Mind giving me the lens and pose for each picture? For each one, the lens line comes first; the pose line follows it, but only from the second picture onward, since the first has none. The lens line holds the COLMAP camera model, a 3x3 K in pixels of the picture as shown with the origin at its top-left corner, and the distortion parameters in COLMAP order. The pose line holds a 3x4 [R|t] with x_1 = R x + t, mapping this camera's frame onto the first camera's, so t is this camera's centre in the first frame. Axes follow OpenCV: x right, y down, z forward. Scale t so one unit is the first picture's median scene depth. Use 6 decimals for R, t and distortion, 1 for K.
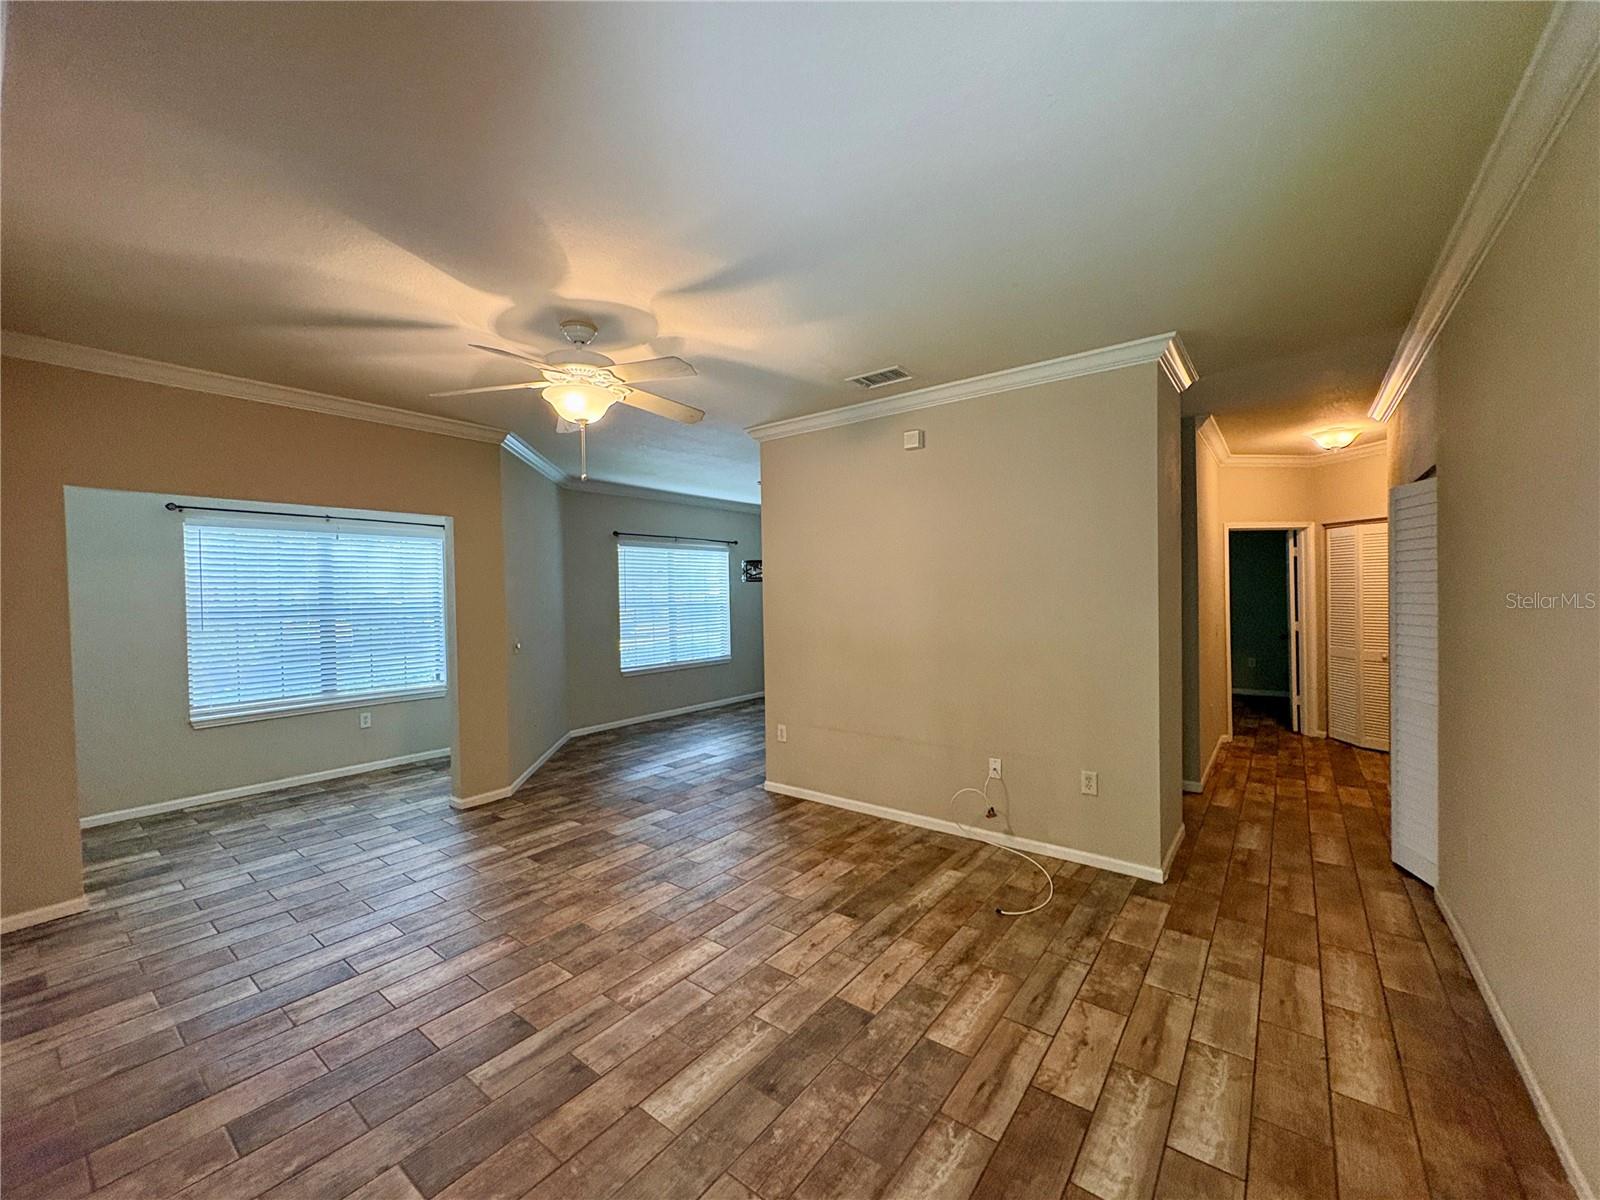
lens RADIAL K [[637.2, 0, 806.0], [0, 637.2, 600.6], [0, 0, 1]] dist [0.000196, 0.000540]
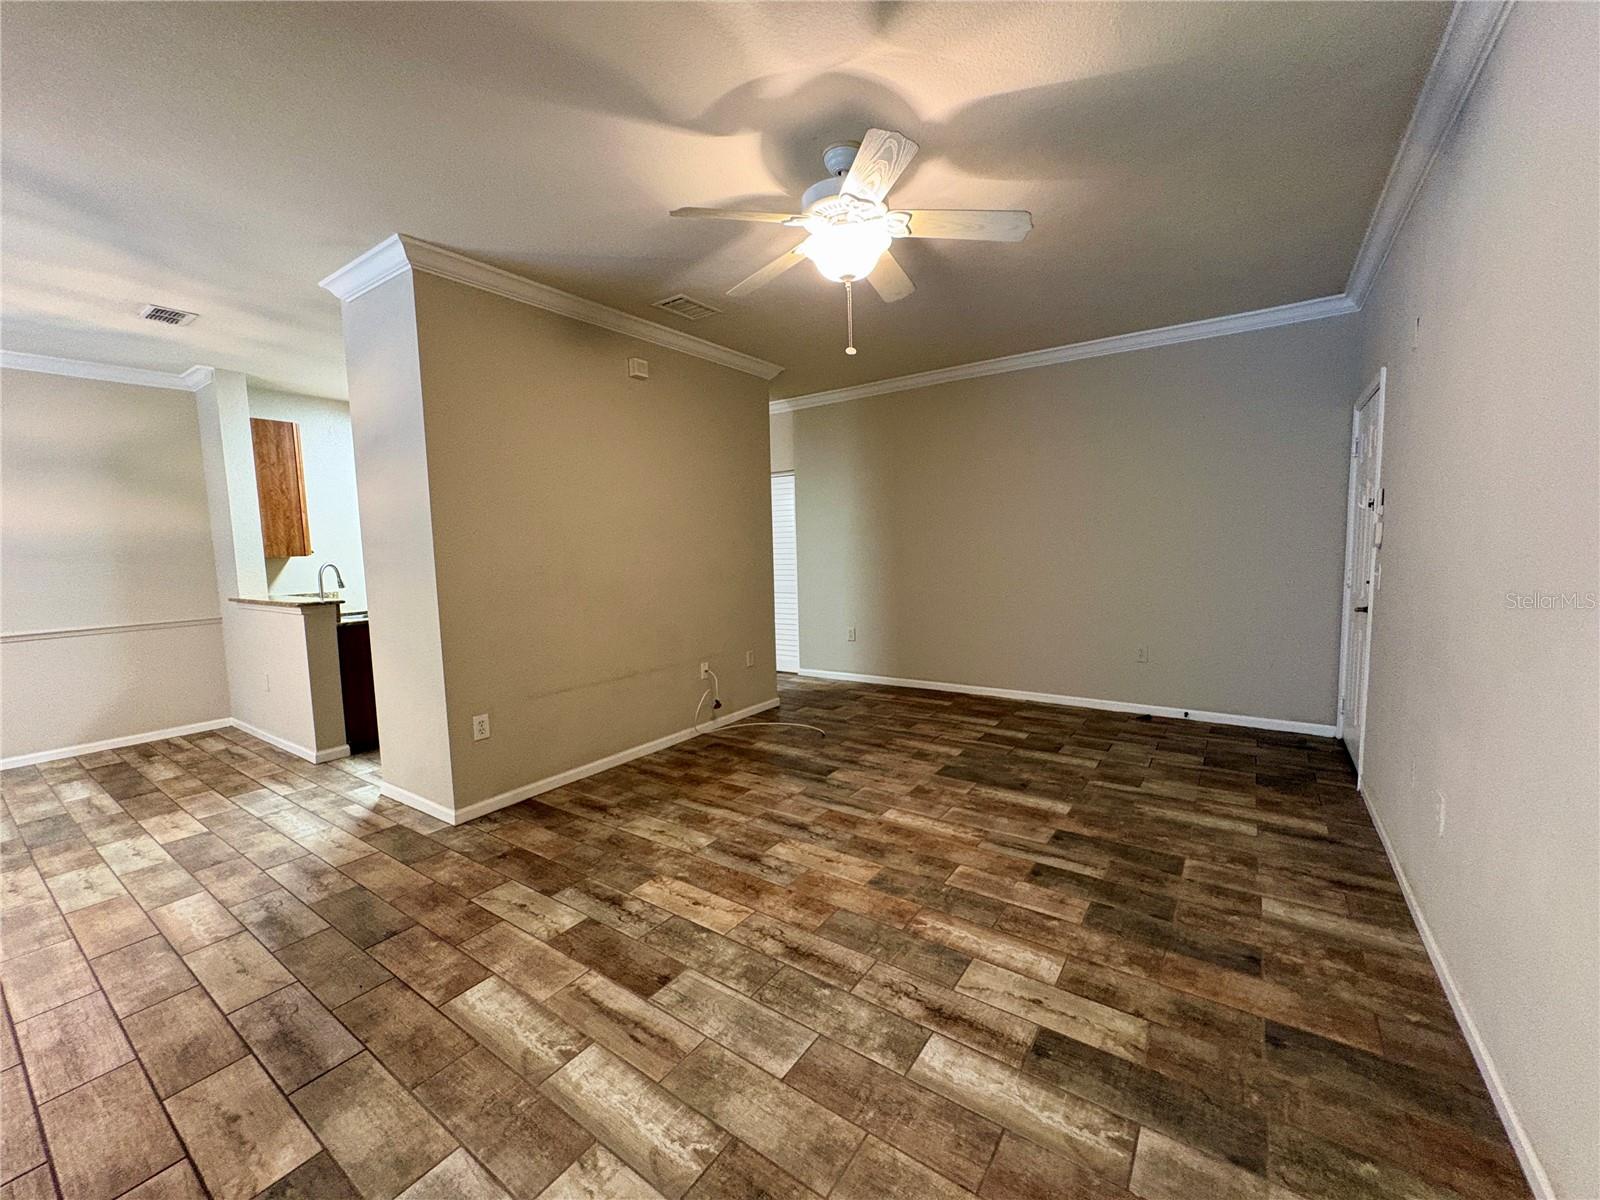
lens RADIAL K [[637.2, 0, 799.5], [0, 637.2, 600.0], [0, 0, 1]] dist [0.000196, 0.000540]
pose [[-0.040001, -0.072826, 0.996542, -1.168026], [0.042258, 0.996325, 0.074506, 0.059374], [-0.998306, 0.045092, -0.036777, 1.100692]]
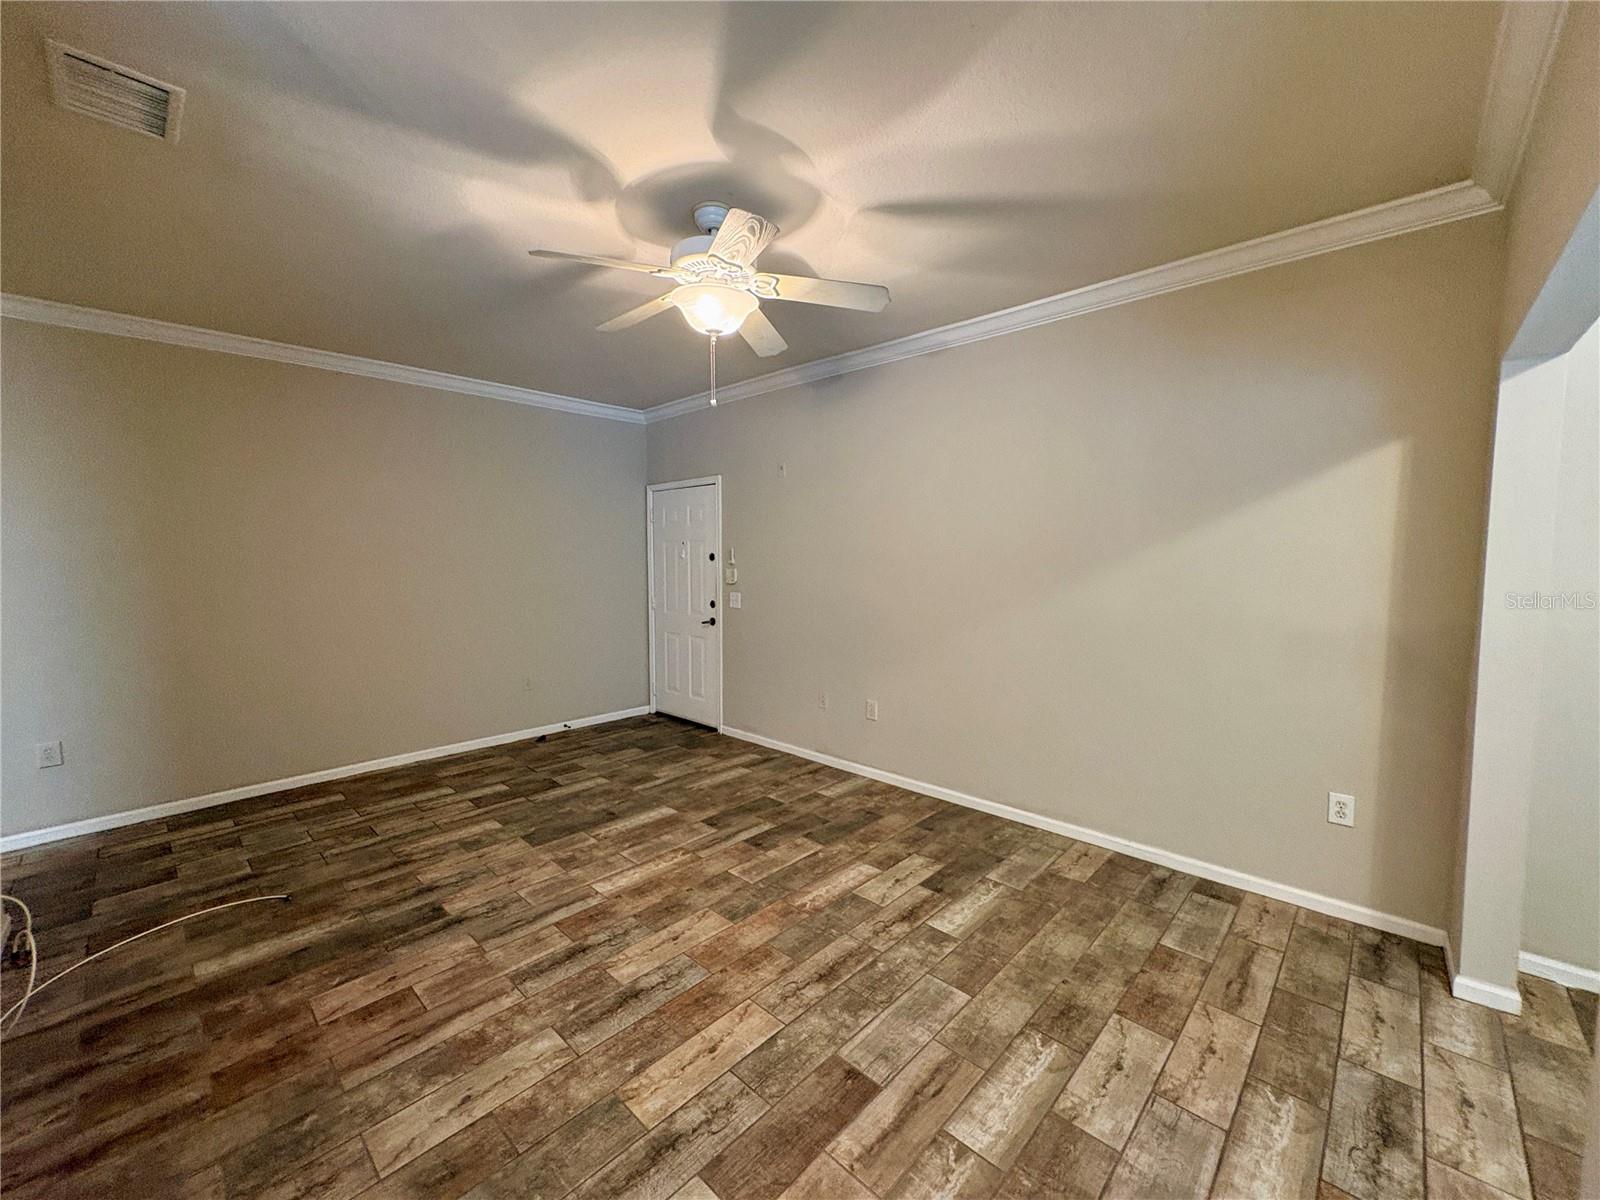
lens RADIAL K [[637.2, 0, 803.9], [0, 637.2, 600.5], [0, 0, 1]] dist [0.000196, 0.000540]
pose [[-0.994664, 0.010185, 0.102665, -0.541860], [0.019084, 0.996105, 0.086084, -0.007030], [-0.101388, 0.087584, -0.990984, 1.812596]]
